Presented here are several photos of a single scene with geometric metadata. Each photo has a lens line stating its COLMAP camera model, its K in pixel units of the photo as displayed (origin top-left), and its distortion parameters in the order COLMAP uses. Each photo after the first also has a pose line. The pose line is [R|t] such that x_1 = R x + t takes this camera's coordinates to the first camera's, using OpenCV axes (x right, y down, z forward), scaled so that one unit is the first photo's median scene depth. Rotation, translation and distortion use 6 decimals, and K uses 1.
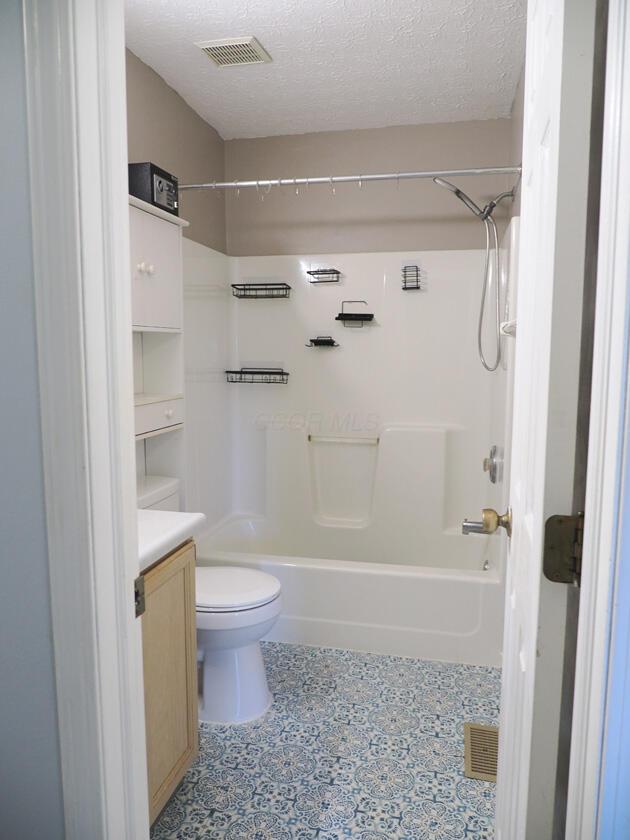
lens RADIAL K [[616.2, 0, 315.0], [0, 616.2, 420.0], [0, 0, 1]] dist [-0.009199, 0.001515]
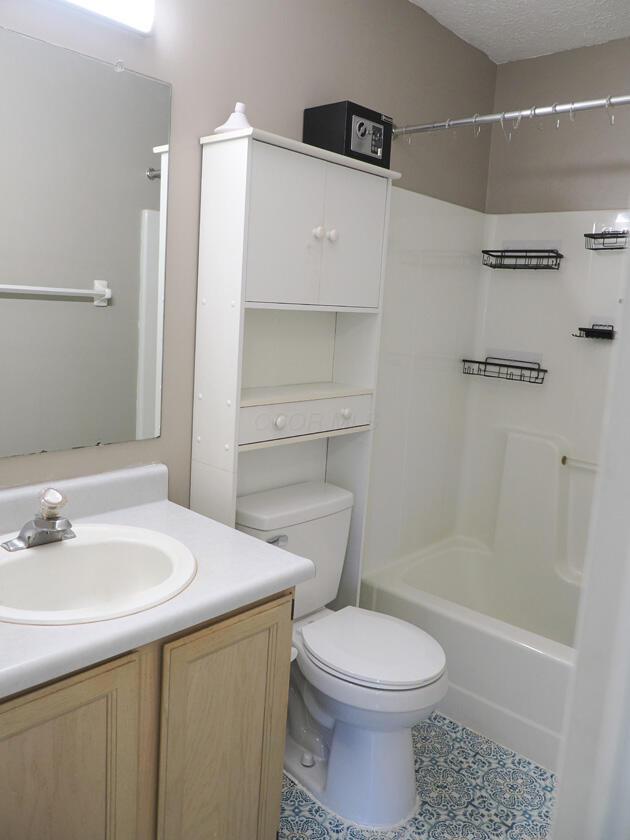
lens RADIAL K [[667.2, 0, 314.3], [0, 667.2, 396.8], [0, 0, 1]] dist [-0.010076, -0.001772]
pose [[0.867071, 0.119712, -0.483588, 0.122604], [-0.112609, 0.992672, 0.043829, -0.054052], [0.485292, 0.016453, 0.874198, 0.177182]]
